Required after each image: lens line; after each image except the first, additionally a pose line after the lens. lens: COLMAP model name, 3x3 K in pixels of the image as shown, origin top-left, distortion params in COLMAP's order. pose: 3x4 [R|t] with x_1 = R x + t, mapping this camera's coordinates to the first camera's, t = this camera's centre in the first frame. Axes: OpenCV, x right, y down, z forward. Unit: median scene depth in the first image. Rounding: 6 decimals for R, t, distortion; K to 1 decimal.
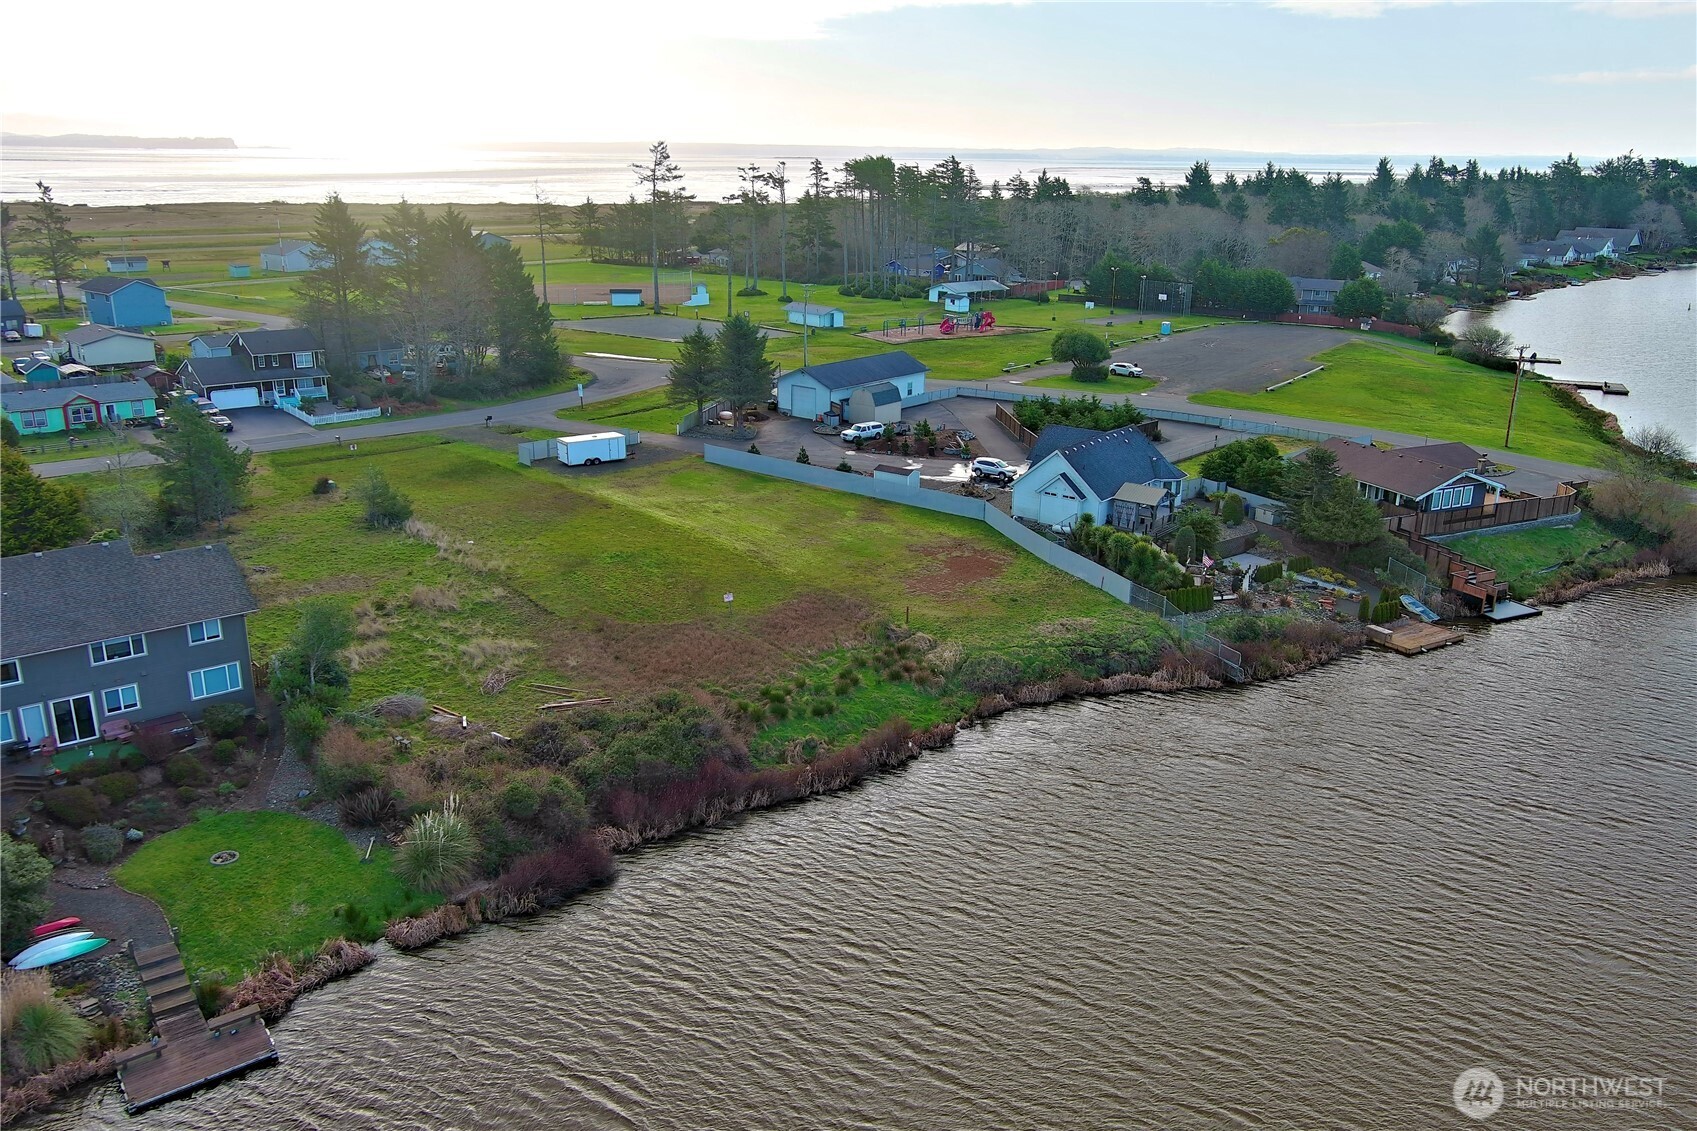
lens RADIAL K [[1315.8, 0, 851.2], [0, 1315.8, 561.4], [0, 0, 1]] dist [0.024574, -0.027342]
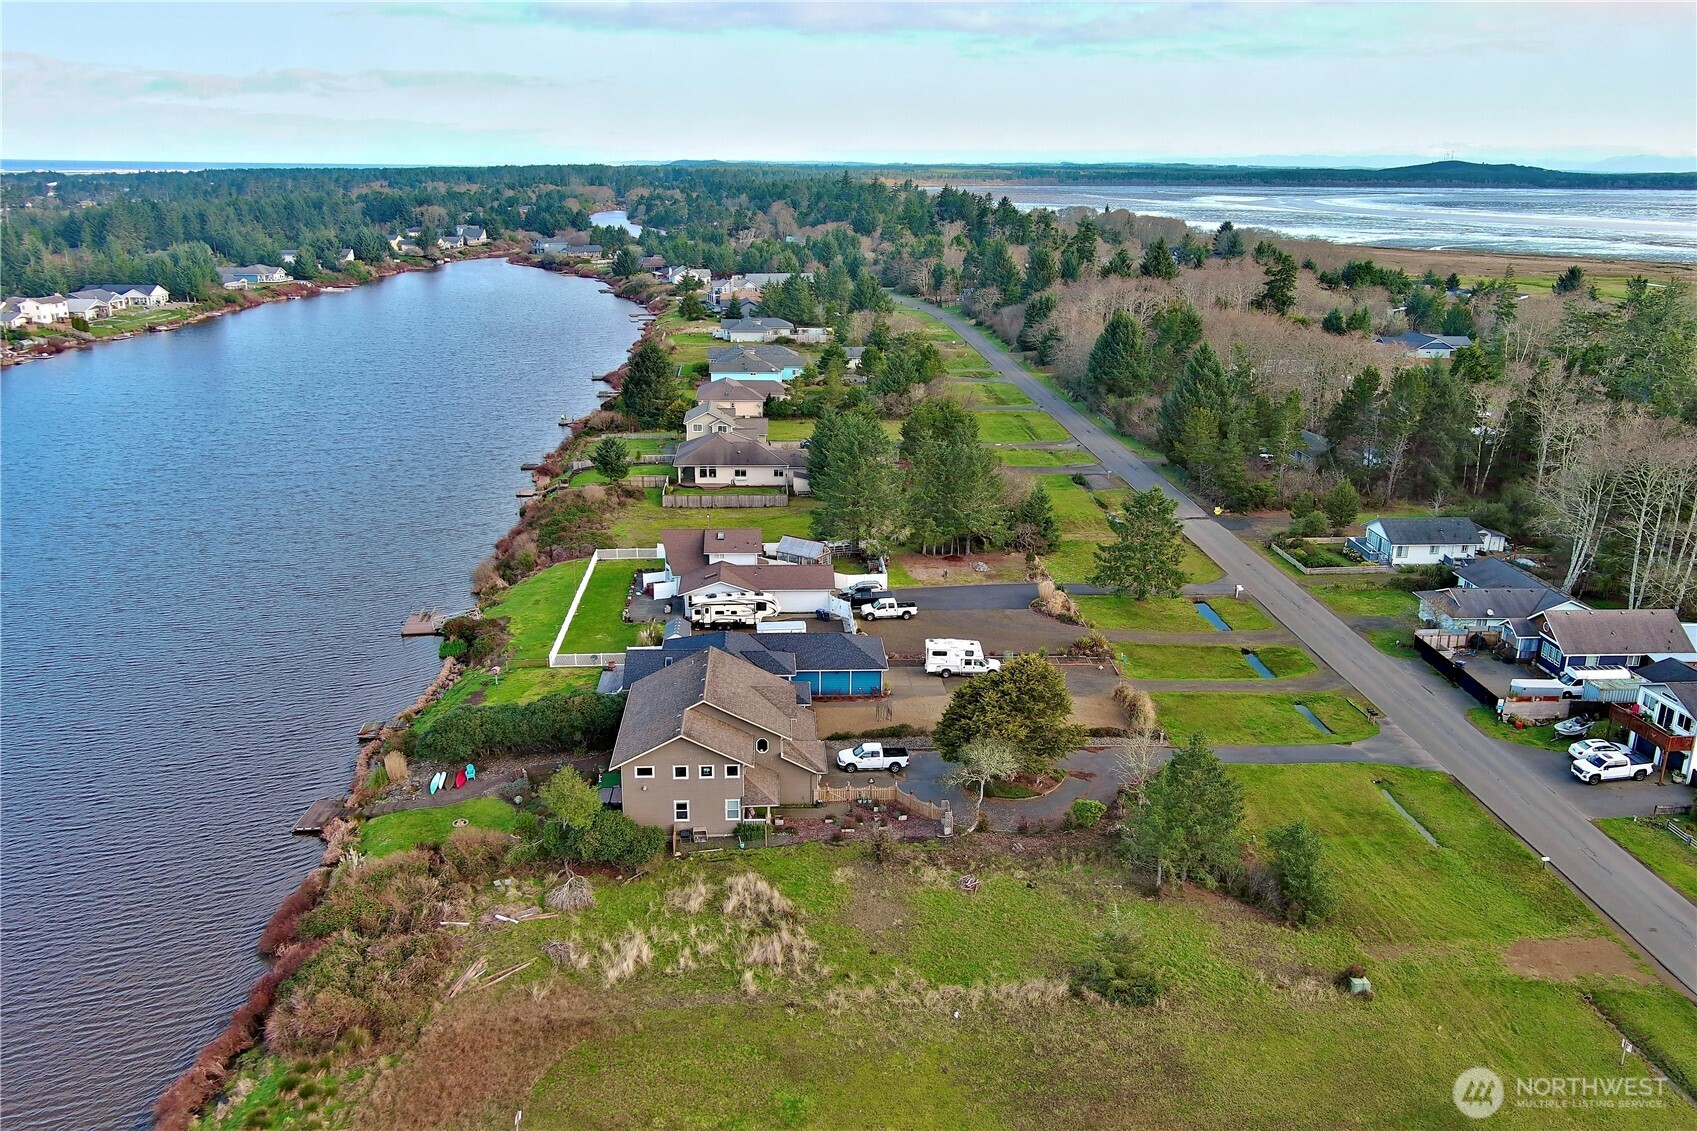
lens RADIAL K [[1315.8, 0, 845.5], [0, 1315.8, 565.2], [0, 0, 1]] dist [0.024574, -0.027342]
pose [[-0.601481, 0.213220, -0.769907, 0.290180], [-0.256869, 0.860933, 0.439105, -0.589948], [0.756465, 0.461879, -0.463065, 1.284063]]
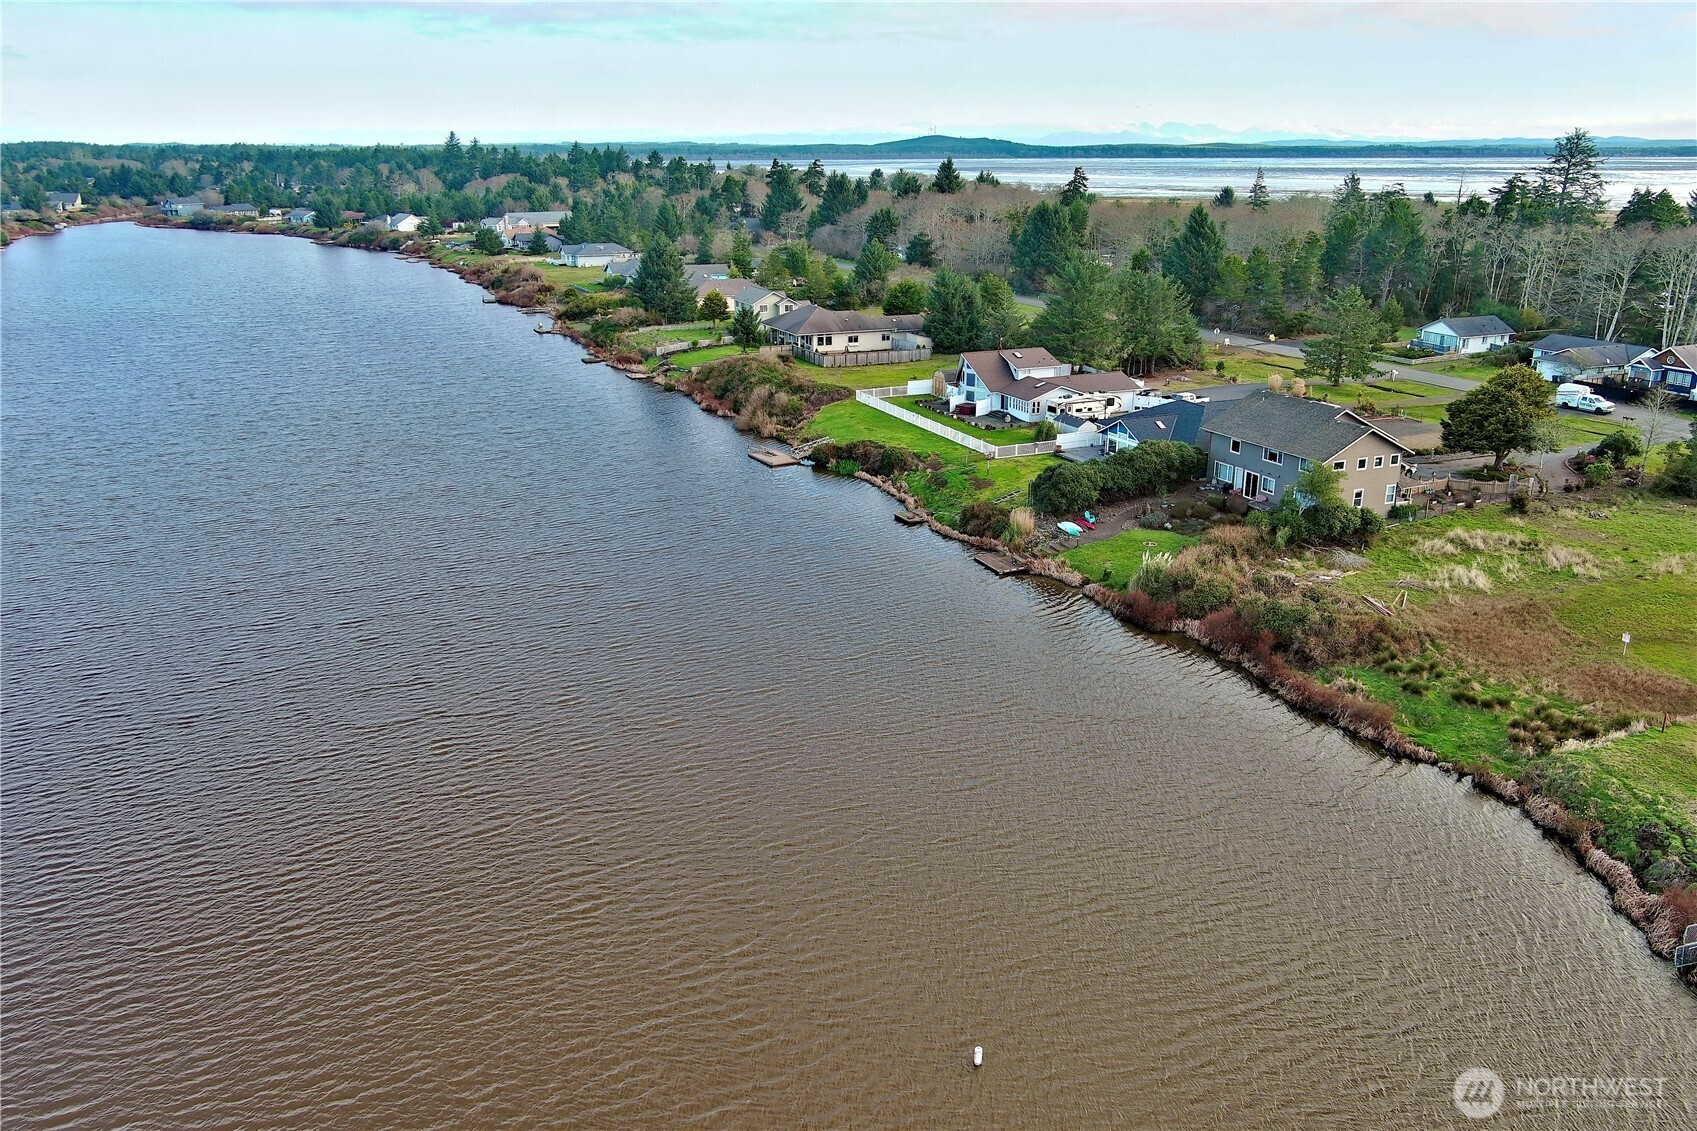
lens RADIAL K [[1315.8, 0, 842.1], [0, 1315.8, 573.0], [0, 0, 1]] dist [0.024574, -0.027342]
pose [[-0.283421, 0.281819, -0.916652, 0.889247], [-0.290123, 0.885858, 0.362055, -0.187328], [0.914058, 0.368556, -0.169308, 0.600600]]
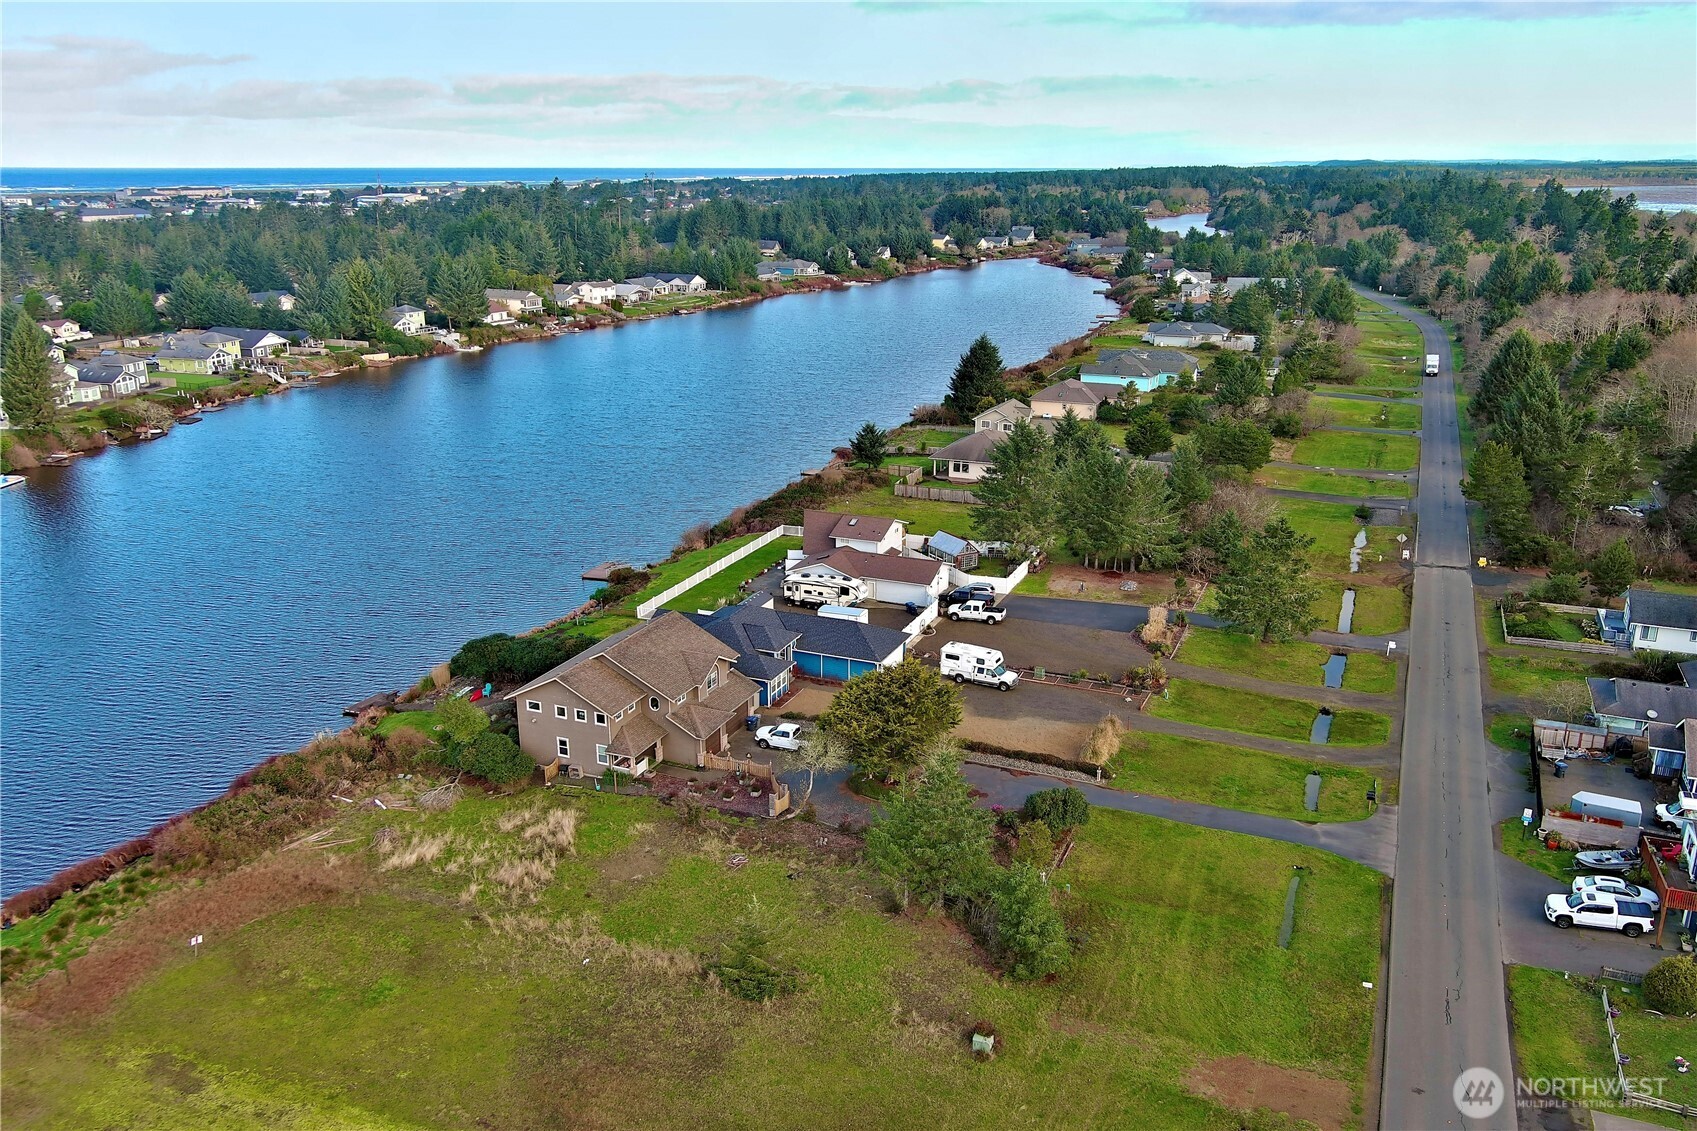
lens RADIAL K [[1315.8, 0, 846.0], [0, 1315.8, 569.6], [0, 0, 1]] dist [0.024574, -0.027342]
pose [[-0.893147, 0.119121, -0.433704, -0.123310], [-0.146562, 0.834572, 0.531046, -0.708312], [0.425216, 0.537866, -0.727936, 1.647600]]
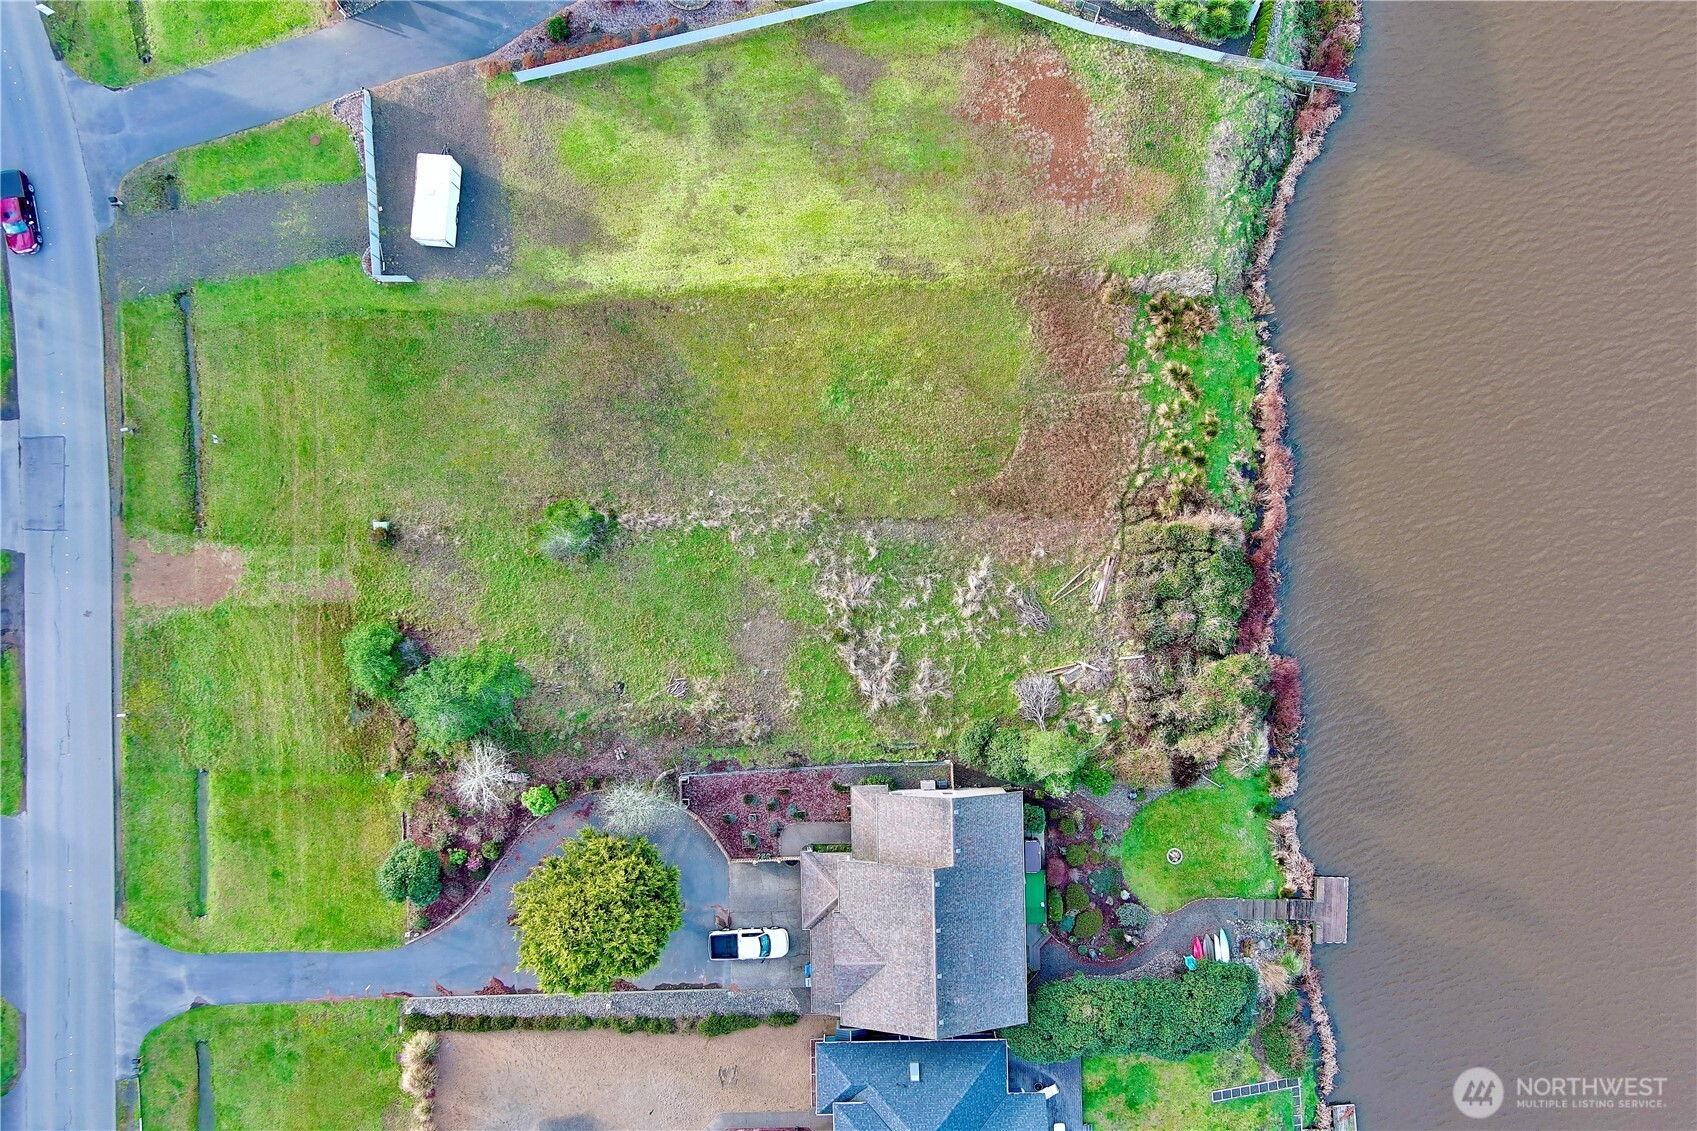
lens RADIAL K [[1315.8, 0, 848.0], [0, 1315.8, 575.7], [0, 0, 1]] dist [0.024574, -0.027342]
pose [[0.630910, -0.775809, -0.008586, -0.286846], [0.244805, 0.188557, 0.951061, -0.972152], [-0.736222, -0.602136, 0.308884, 0.645463]]
